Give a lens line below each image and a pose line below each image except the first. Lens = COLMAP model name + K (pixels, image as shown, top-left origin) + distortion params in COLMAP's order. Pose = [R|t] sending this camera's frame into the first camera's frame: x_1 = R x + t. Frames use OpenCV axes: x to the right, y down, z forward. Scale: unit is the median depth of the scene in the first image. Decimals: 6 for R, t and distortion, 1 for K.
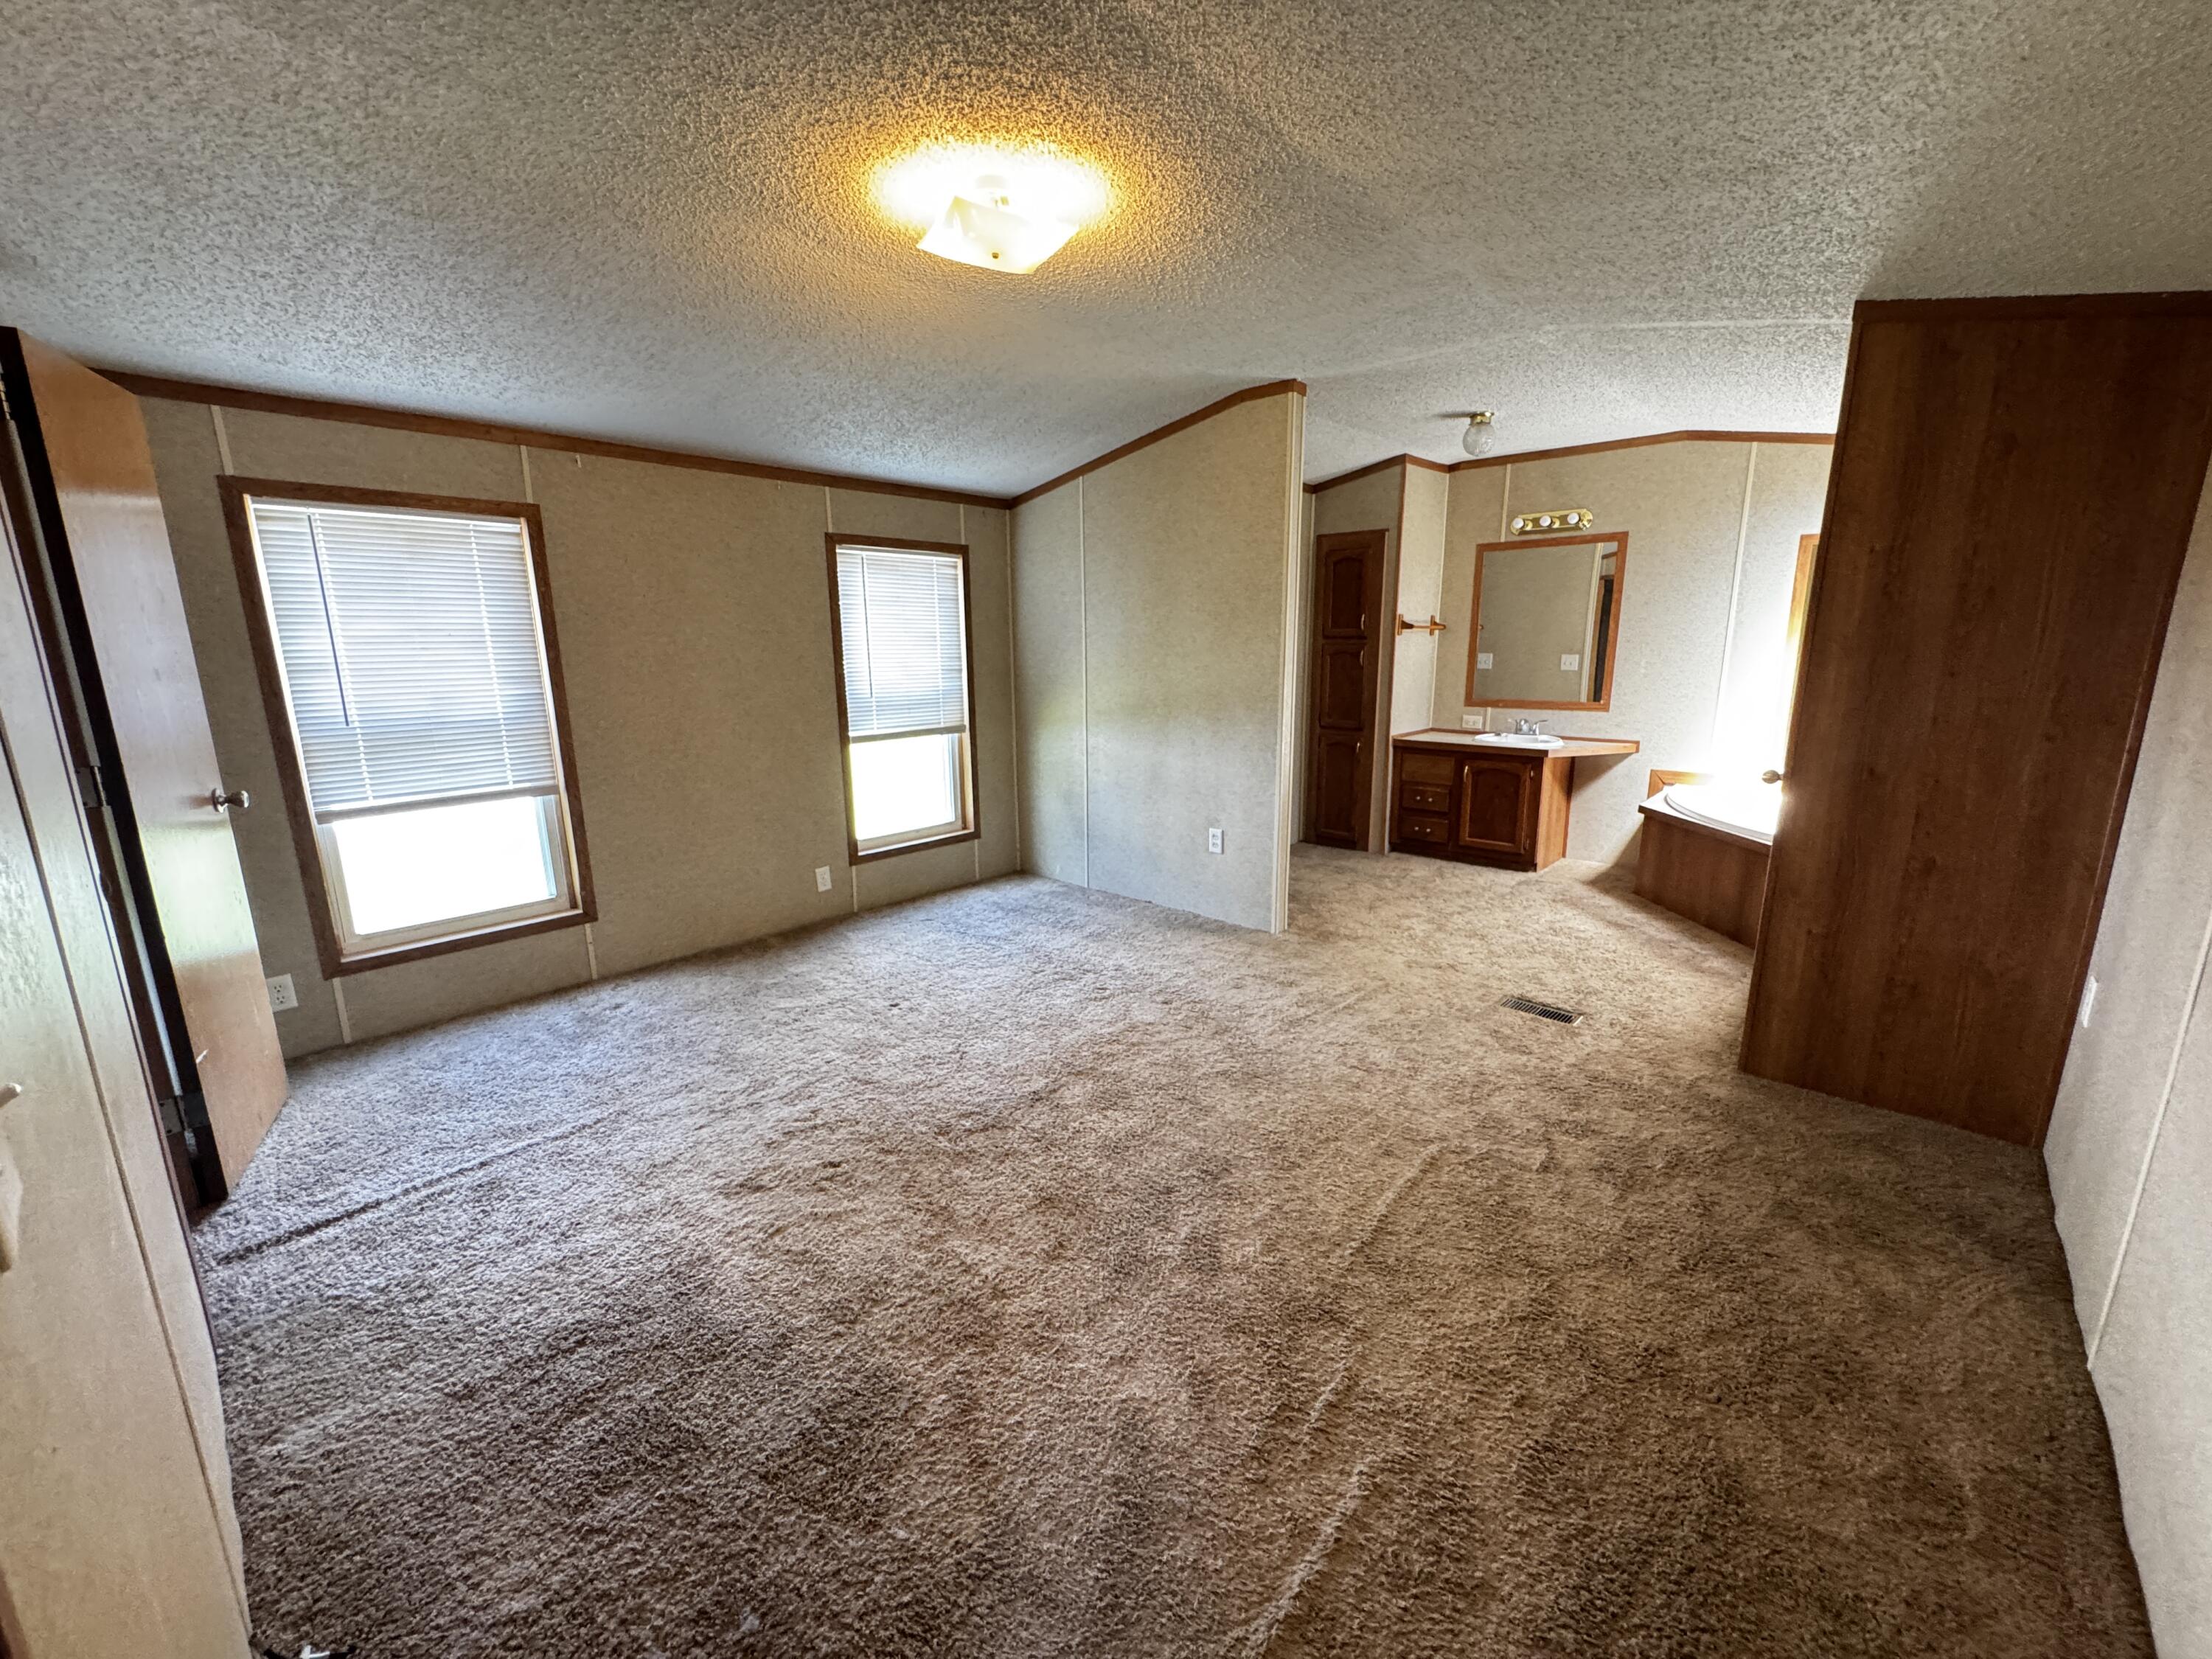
lens RADIAL K [[889.8, 0, 1114.6], [0, 889.8, 833.0], [0, 0, 1]] dist [0.010174, 0.000125]
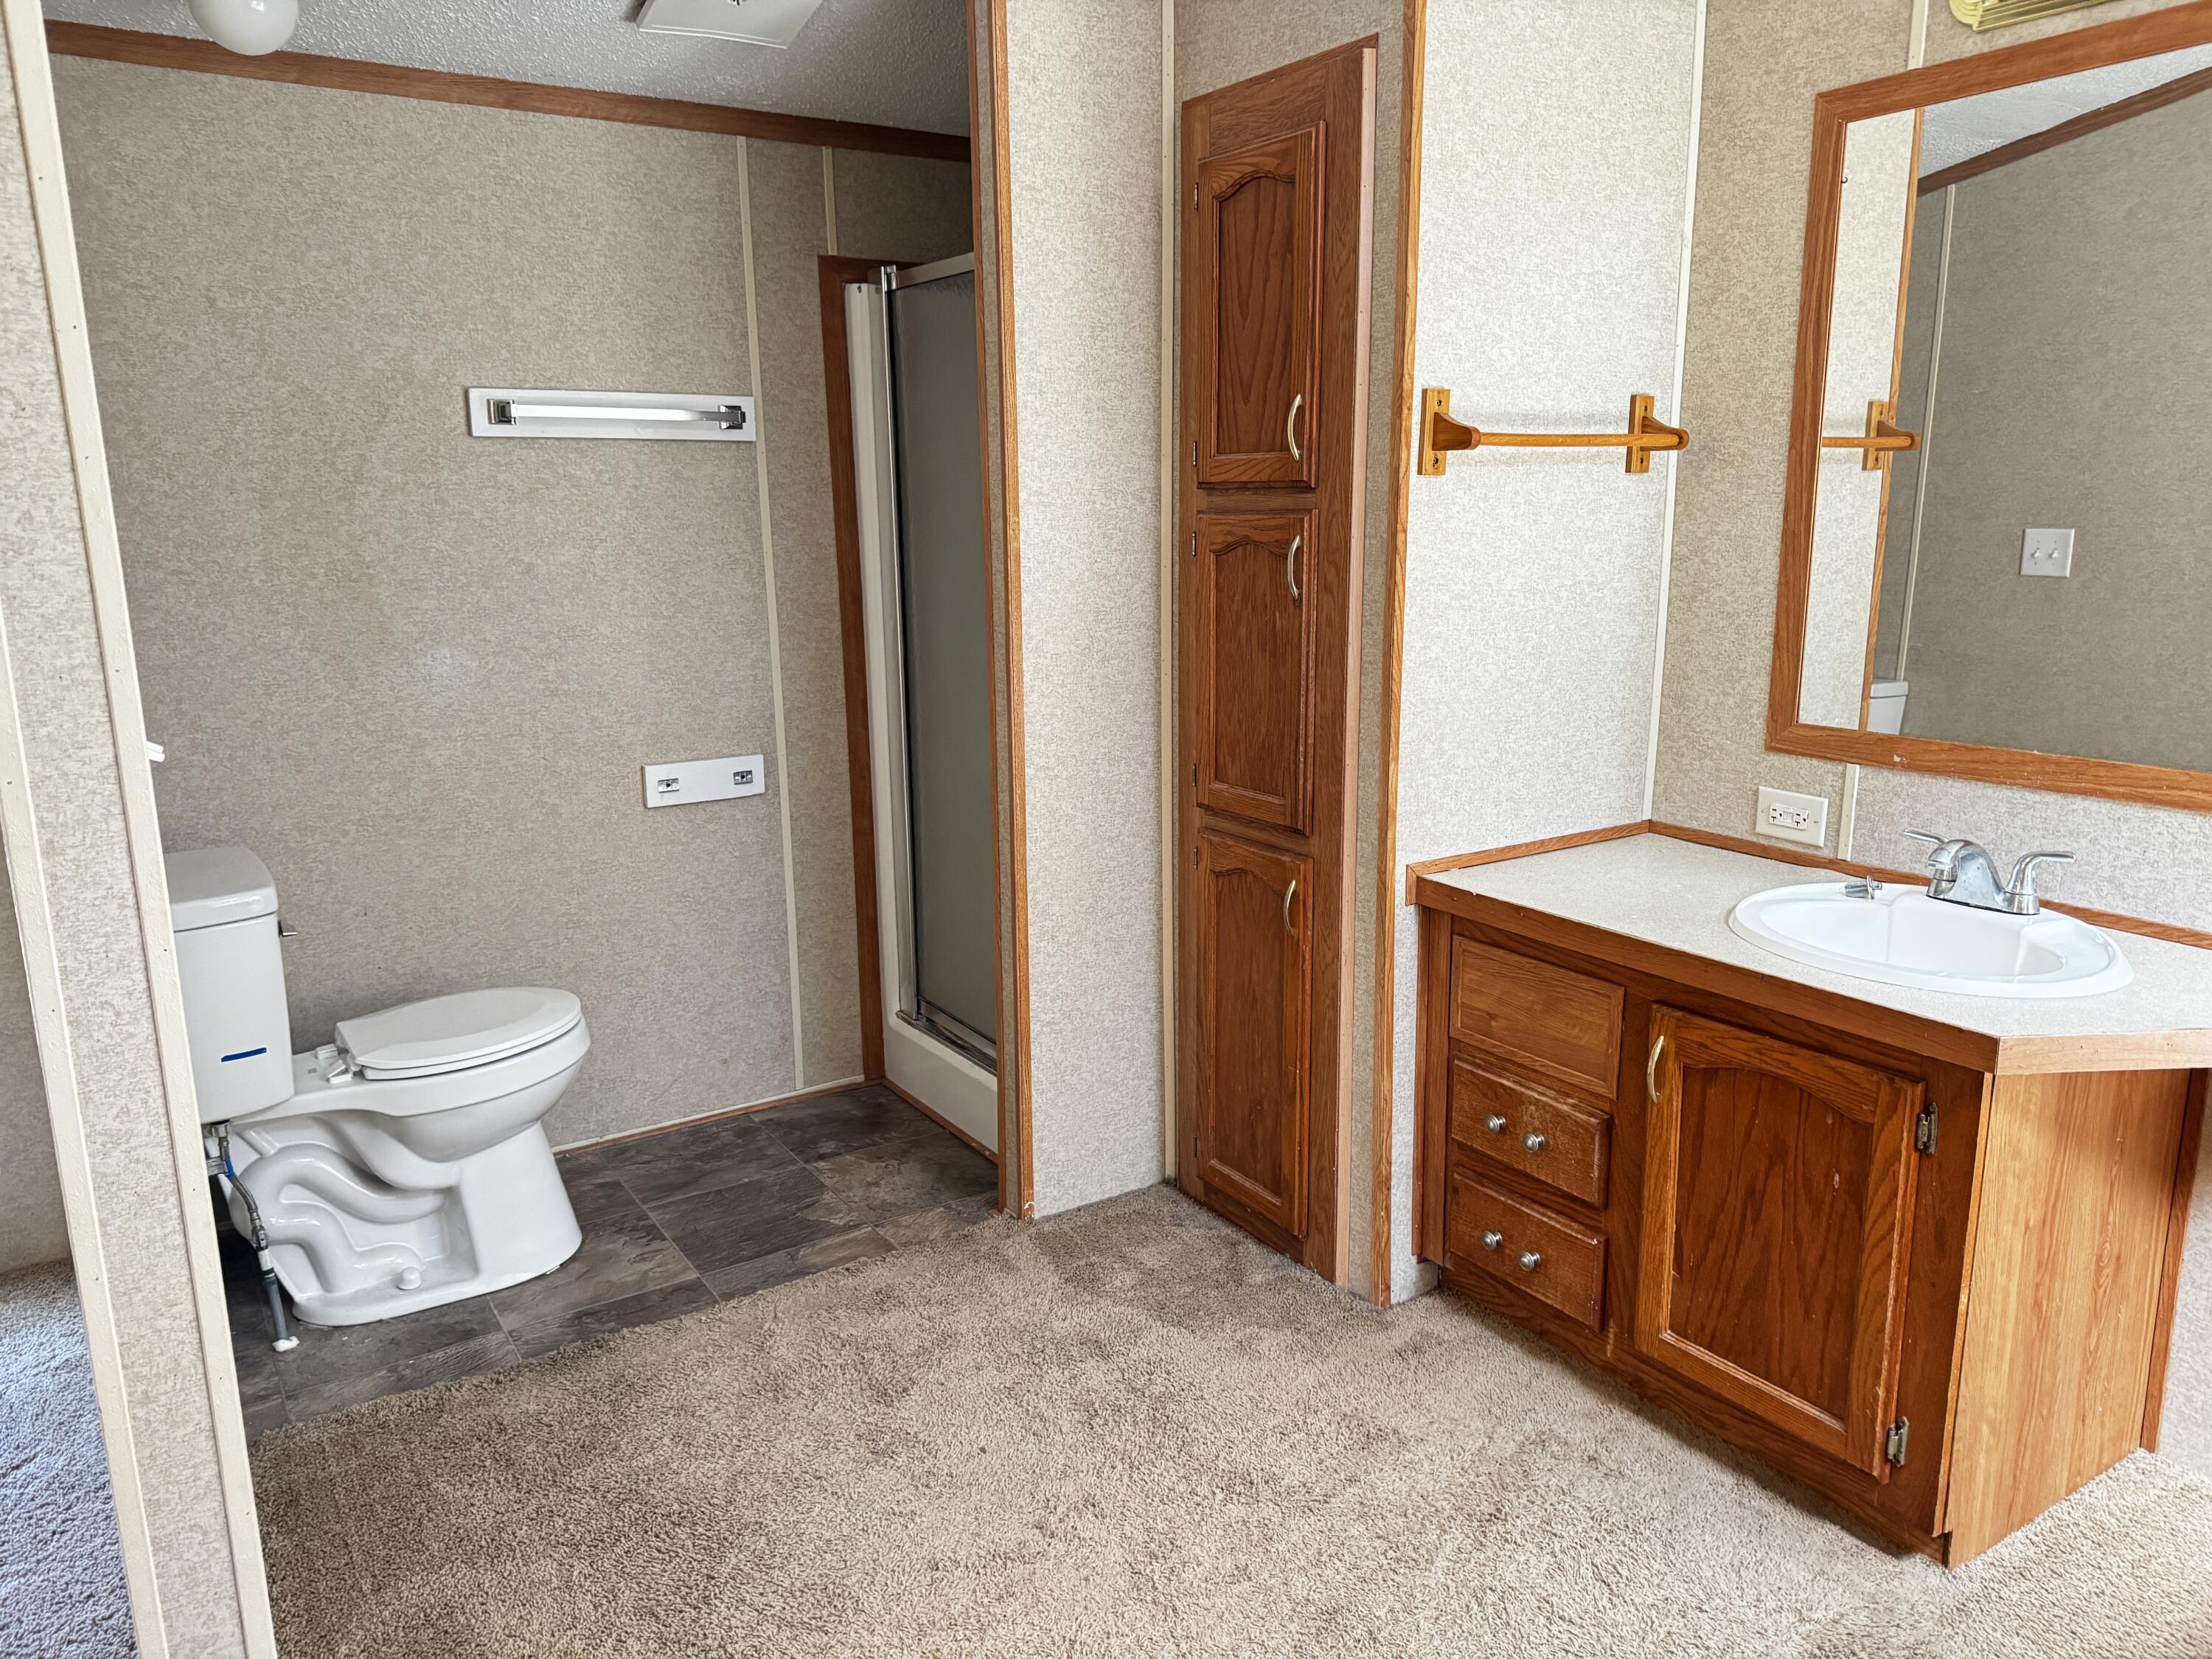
lens RADIAL K [[1558.3, 0, 1109.2], [0, 1558.3, 827.3], [0, 0, 1]] dist [0.066844, -0.087056]
pose [[0.961650, 0.049659, -0.269747, 0.361529], [-0.047930, 0.998766, 0.012997, -0.126738], [0.270059, 0.000431, 0.962844, 0.562016]]
